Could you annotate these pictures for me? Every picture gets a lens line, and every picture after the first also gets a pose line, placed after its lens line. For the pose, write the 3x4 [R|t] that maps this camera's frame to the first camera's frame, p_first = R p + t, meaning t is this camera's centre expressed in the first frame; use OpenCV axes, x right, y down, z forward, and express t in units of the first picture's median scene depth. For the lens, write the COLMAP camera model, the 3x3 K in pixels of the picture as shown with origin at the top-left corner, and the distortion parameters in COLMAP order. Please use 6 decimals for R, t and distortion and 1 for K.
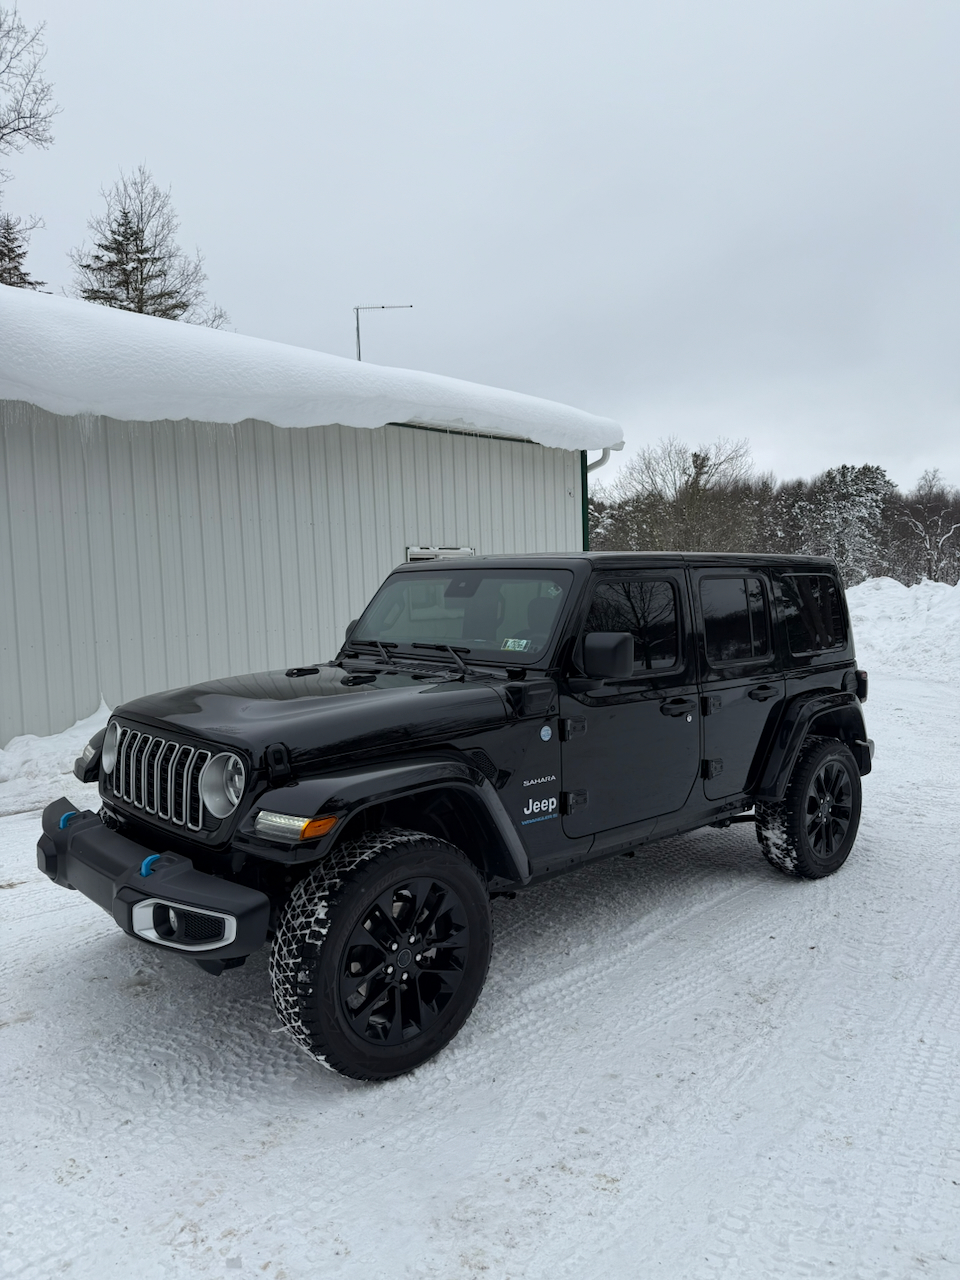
lens RADIAL K [[891.7, 0, 480.0], [0, 891.7, 640.0], [0, 0, 1]] dist [0.021260, -0.022856]
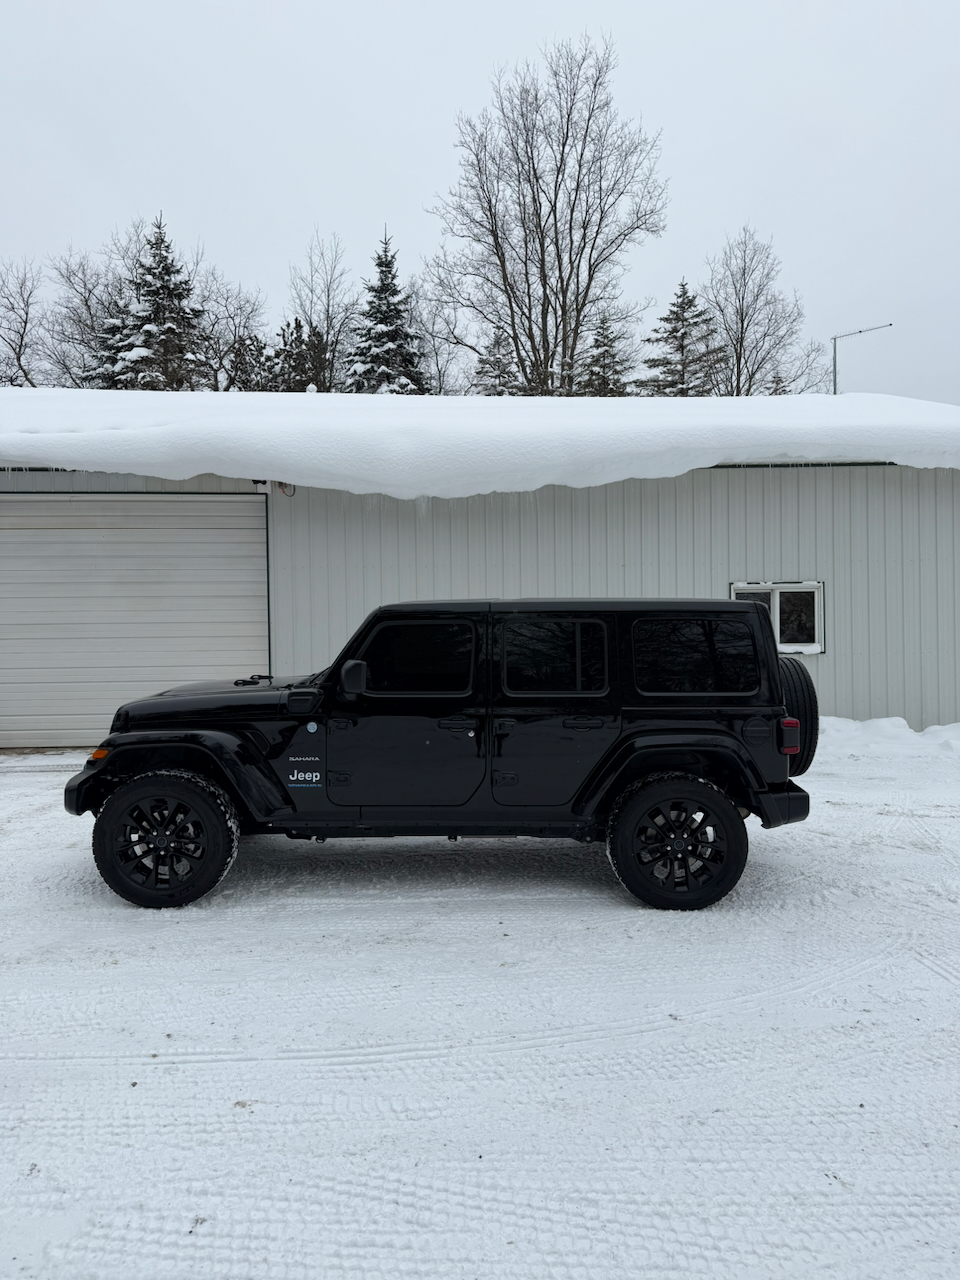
lens RADIAL K [[883.5, 0, 480.0], [0, 883.5, 640.0], [0, 0, 1]] dist [0.071860, -0.085733]
pose [[0.733598, 0.026456, -0.679069, 0.765143], [-0.045761, 0.998897, -0.010519, -0.022889], [0.678042, 0.038791, 0.733999, 0.064195]]
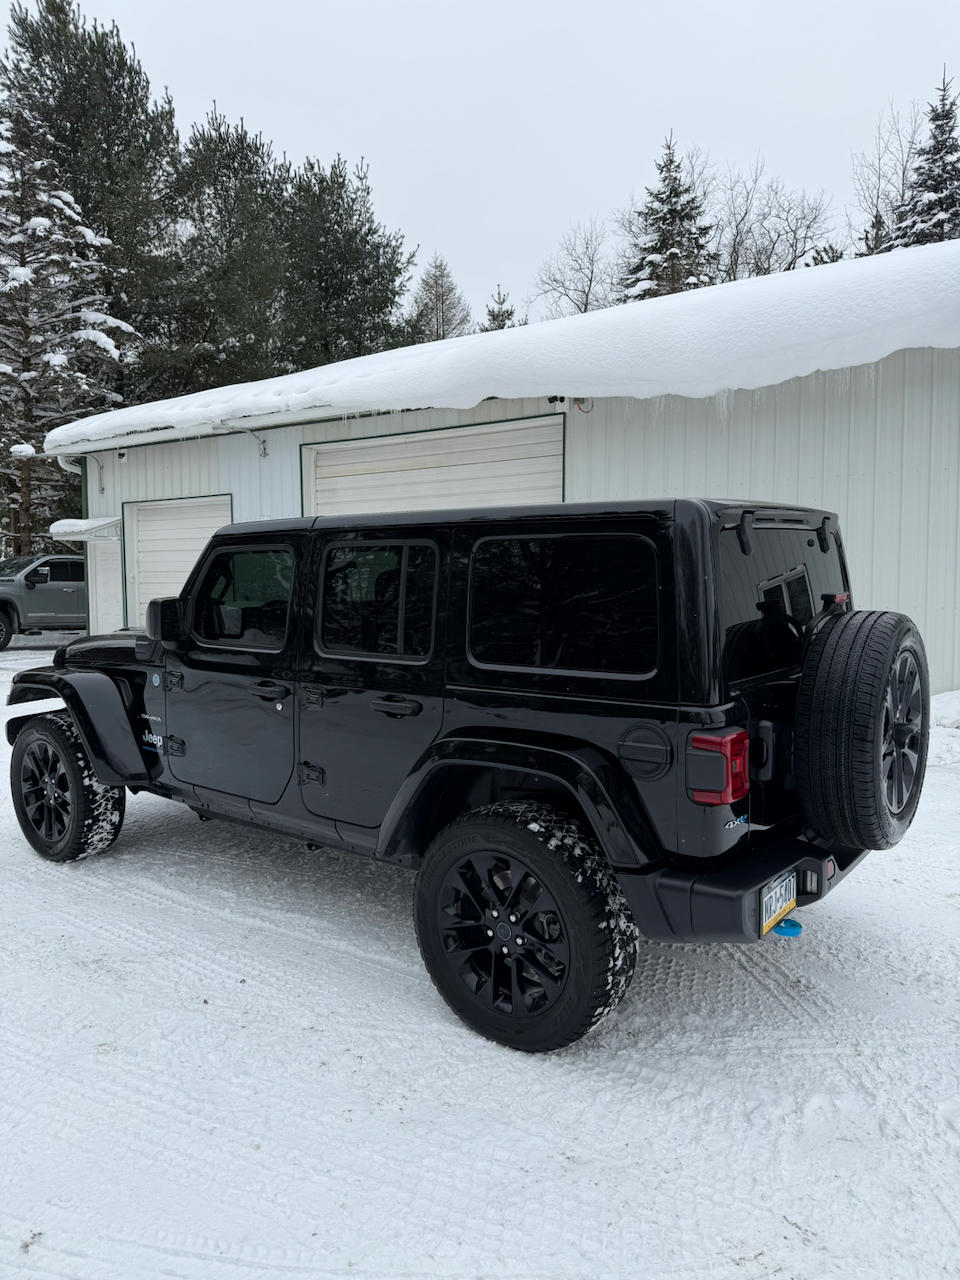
lens RADIAL K [[900.4, 0, 484.4], [0, 900.4, 650.0], [0, 0, 1]] dist [0.034206, -0.061875]
pose [[0.155859, 0.099040, -0.982802, 0.798083], [-0.051597, 0.994419, 0.092028, -0.041969], [0.986431, 0.036366, 0.160099, 0.744489]]
